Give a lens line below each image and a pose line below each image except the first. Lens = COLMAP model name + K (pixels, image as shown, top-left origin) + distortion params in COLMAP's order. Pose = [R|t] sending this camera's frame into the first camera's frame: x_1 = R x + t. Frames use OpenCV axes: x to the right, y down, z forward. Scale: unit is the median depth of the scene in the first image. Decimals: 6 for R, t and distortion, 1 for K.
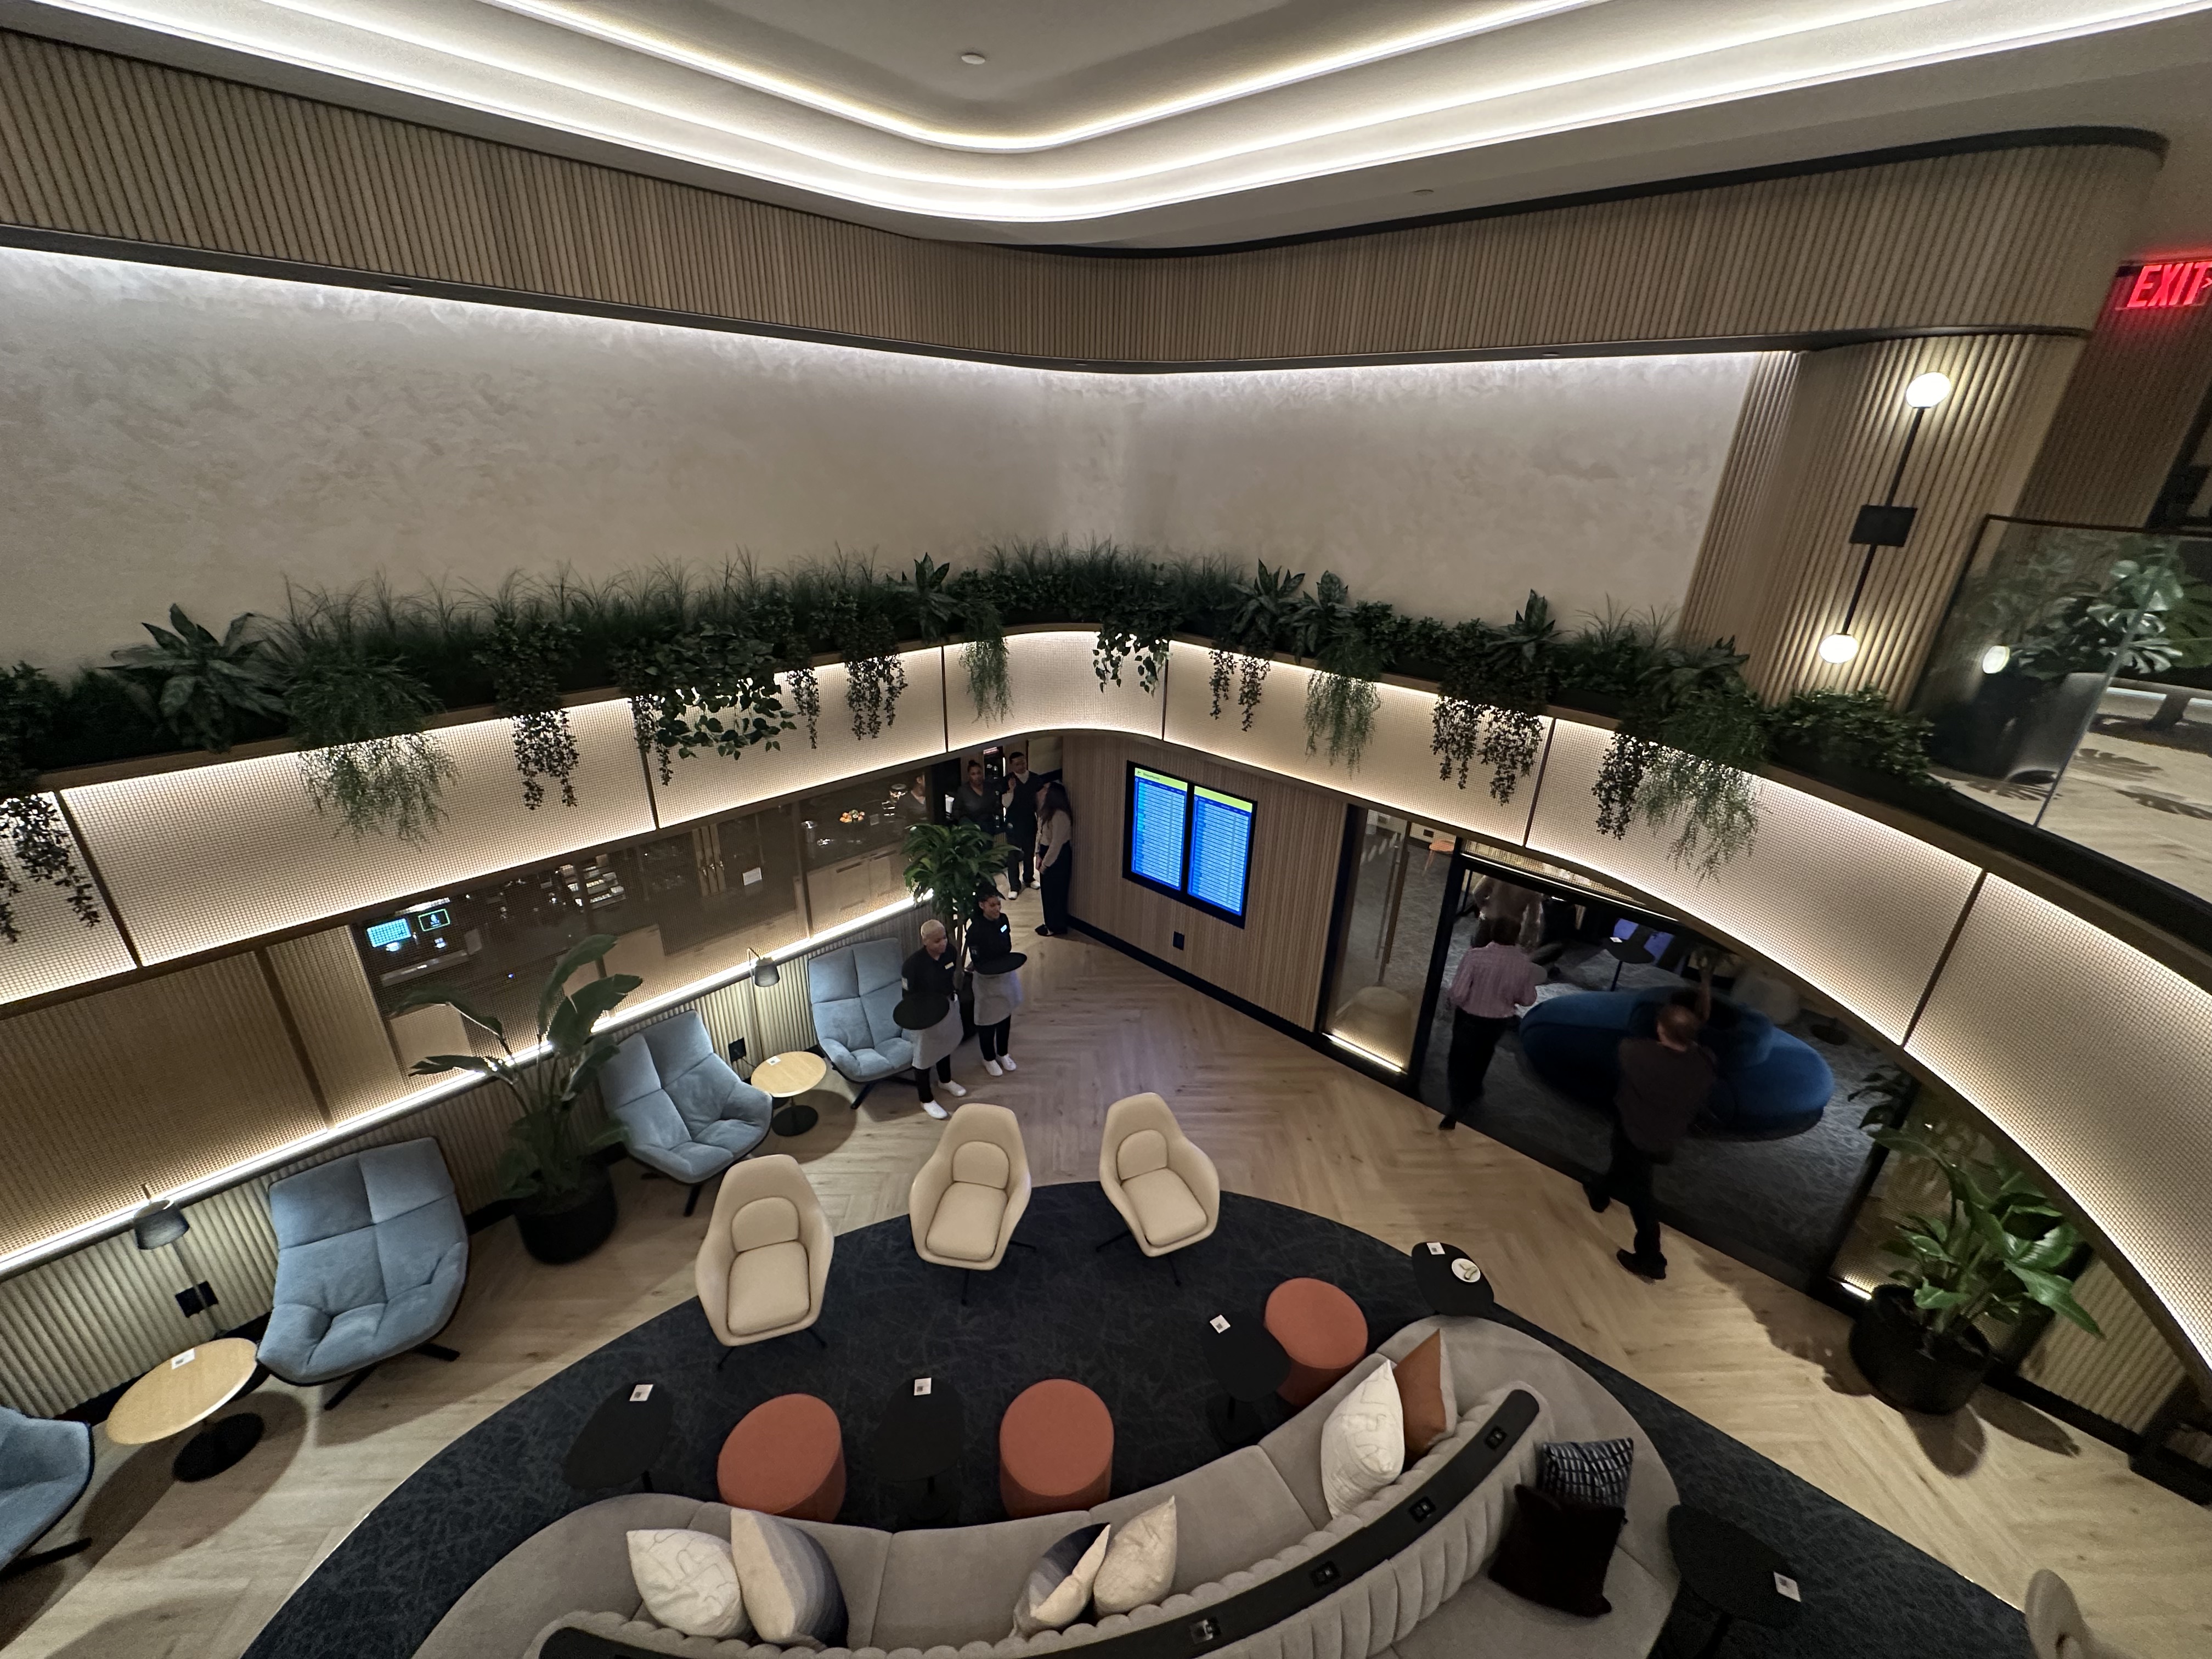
lens RADIAL K [[885.2, 0, 1111.6], [0, 885.2, 831.8], [0, 0, 1]] dist [0.006173, 0.000034]
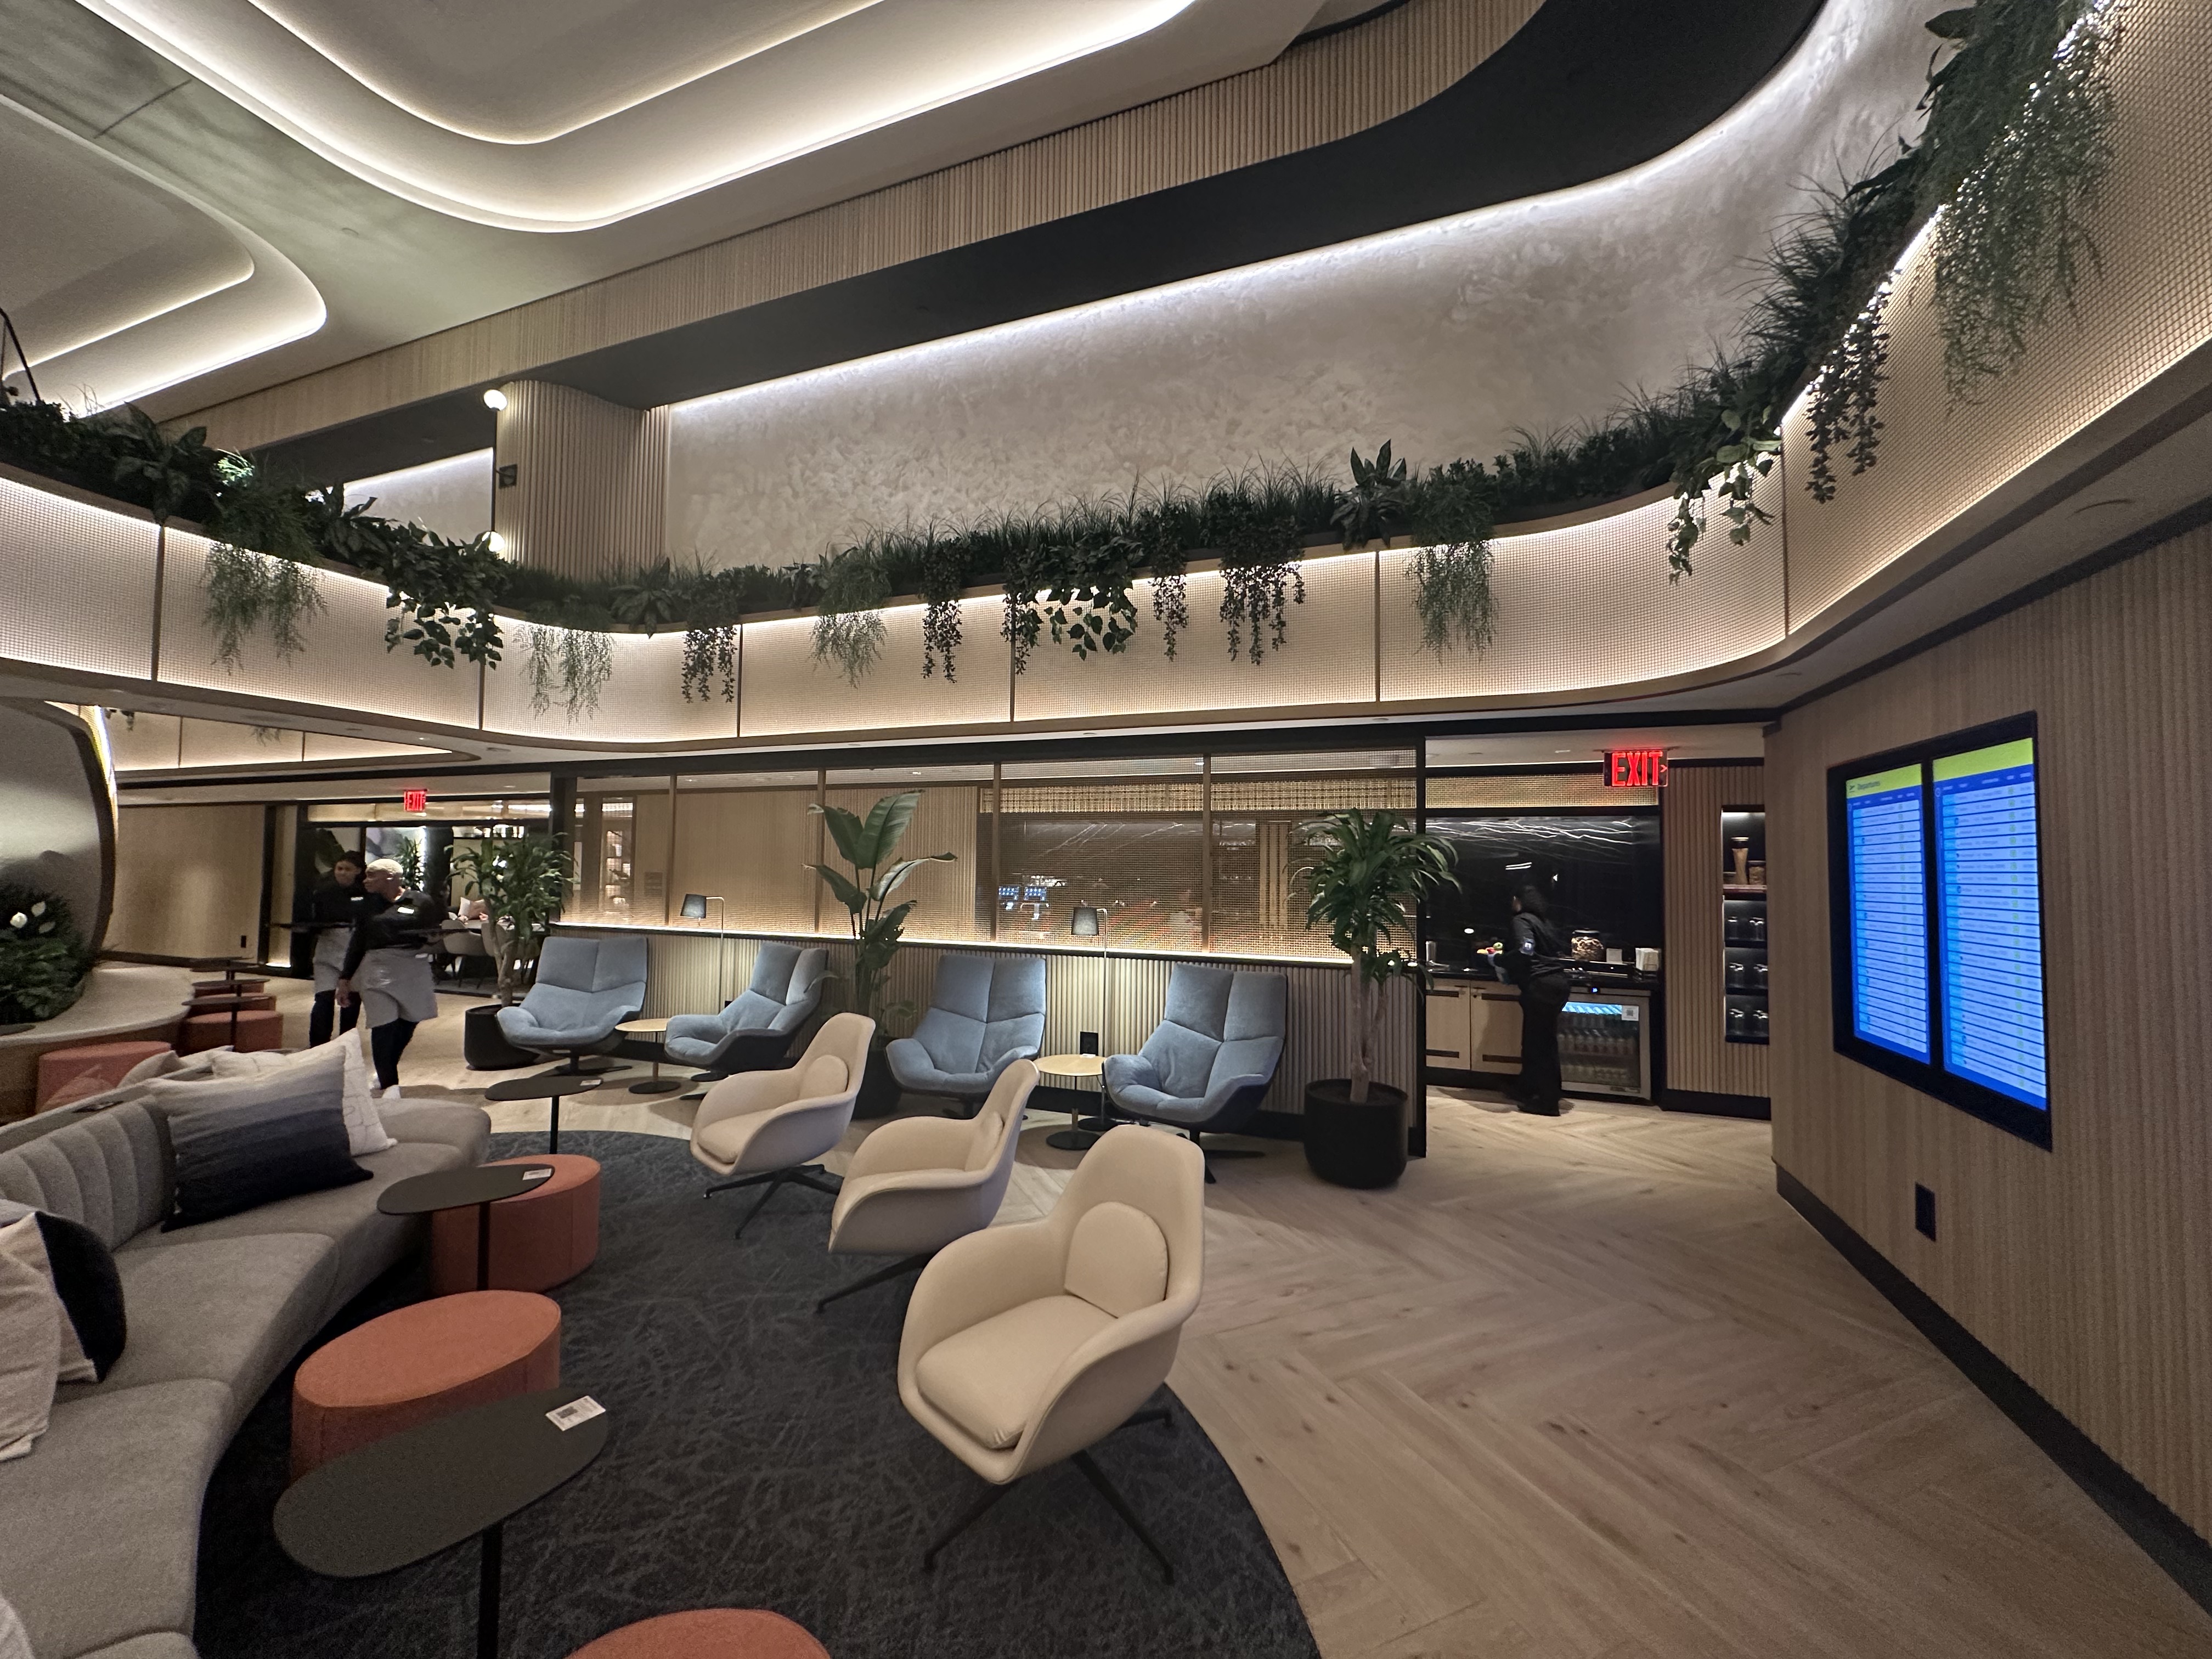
lens RADIAL K [[885.2, 0, 1098.8], [0, 885.2, 816.6], [0, 0, 1]] dist [0.006173, 0.000034]
pose [[0.356788, -0.074059, -0.931245, 0.419049], [-0.367465, 0.905368, -0.212787, 0.243858], [0.858878, 0.418120, 0.295810, 0.722313]]
